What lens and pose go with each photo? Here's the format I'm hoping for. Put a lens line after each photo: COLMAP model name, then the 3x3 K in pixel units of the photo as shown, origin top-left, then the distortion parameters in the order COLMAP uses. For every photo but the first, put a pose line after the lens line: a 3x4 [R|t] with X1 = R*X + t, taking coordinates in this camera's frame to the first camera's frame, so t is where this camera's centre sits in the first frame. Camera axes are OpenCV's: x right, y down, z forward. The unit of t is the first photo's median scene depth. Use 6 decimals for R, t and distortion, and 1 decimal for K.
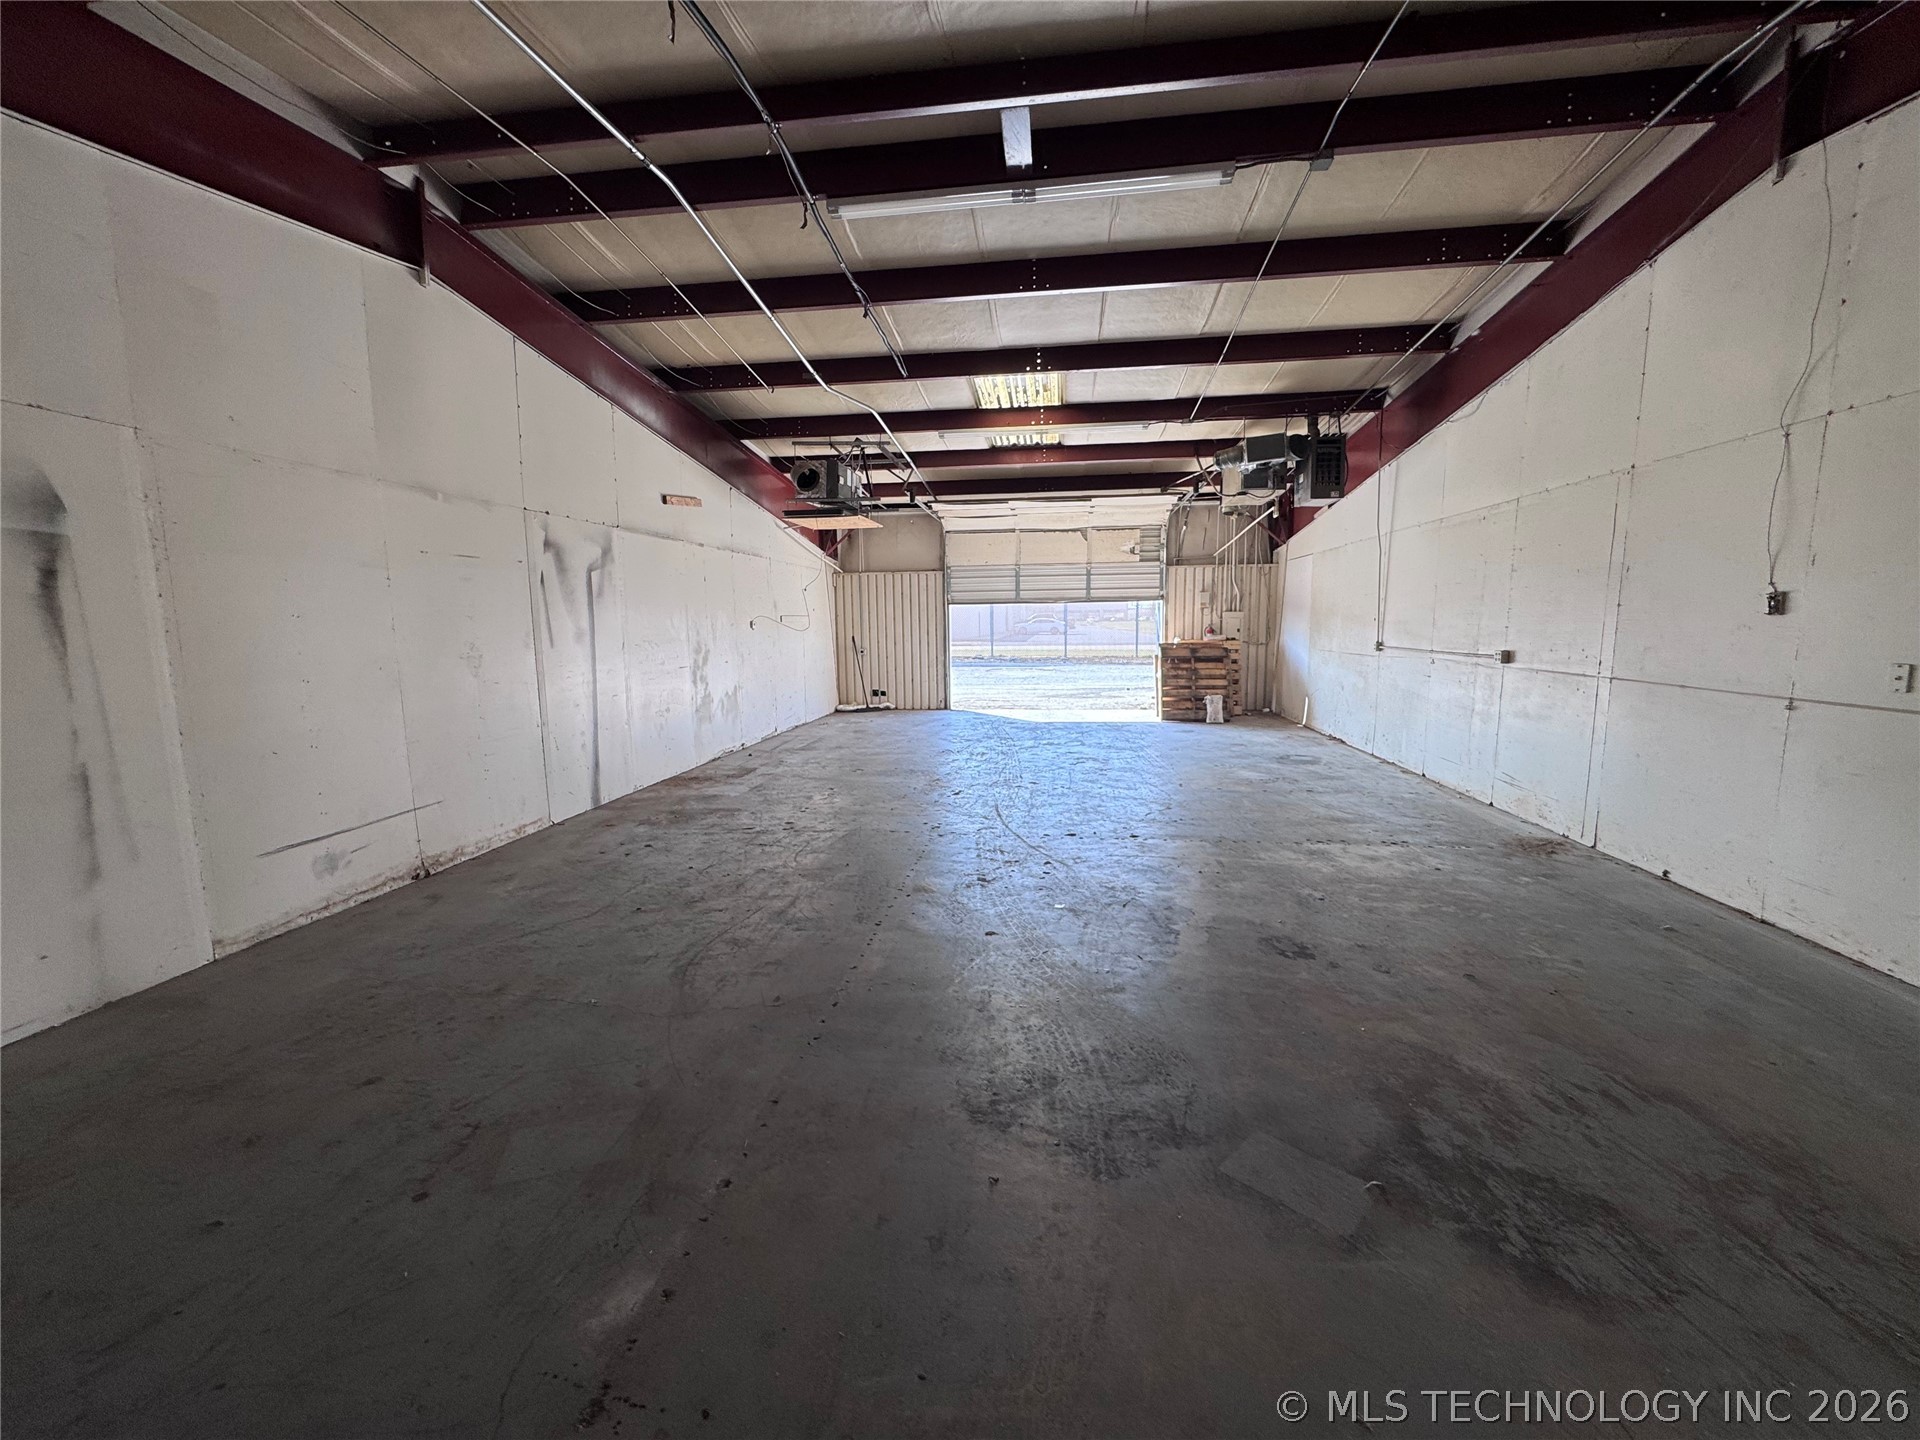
lens RADIAL K [[764.1, 0, 960.5], [0, 764.1, 717.7], [0, 0, 1]] dist [-0.002634, -0.000041]
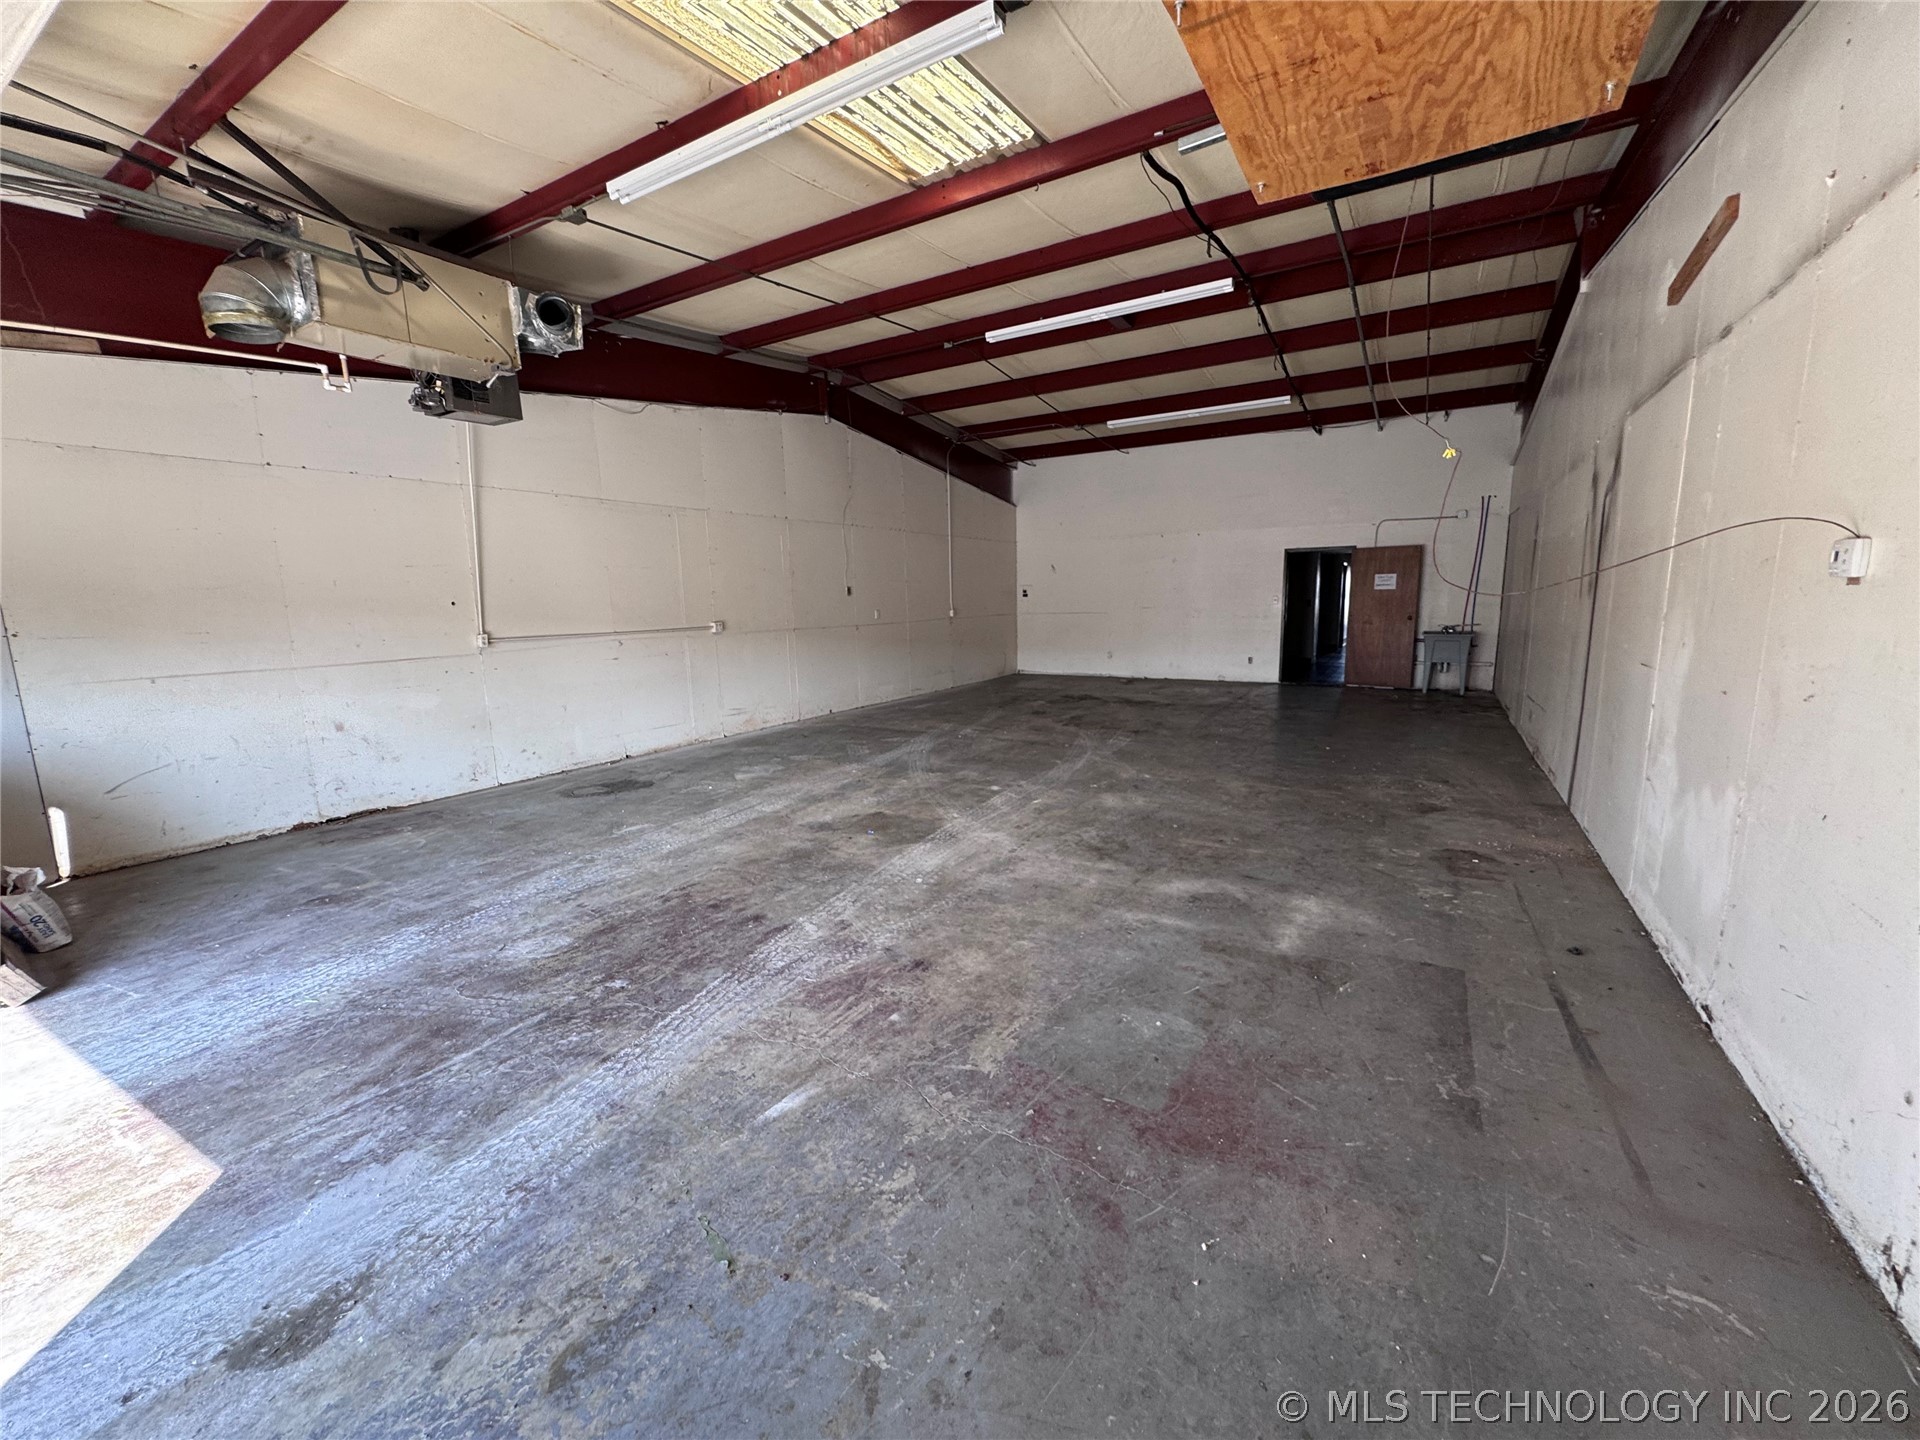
lens RADIAL K [[764.1, 0, 966.2], [0, 764.1, 722.7], [0, 0, 1]] dist [-0.002634, -0.000041]
pose [[-0.918158, -0.034145, 0.394739, -0.242769], [0.080098, 0.959713, 0.269324, -0.250031], [-0.388033, 0.278900, -0.878434, 2.097190]]
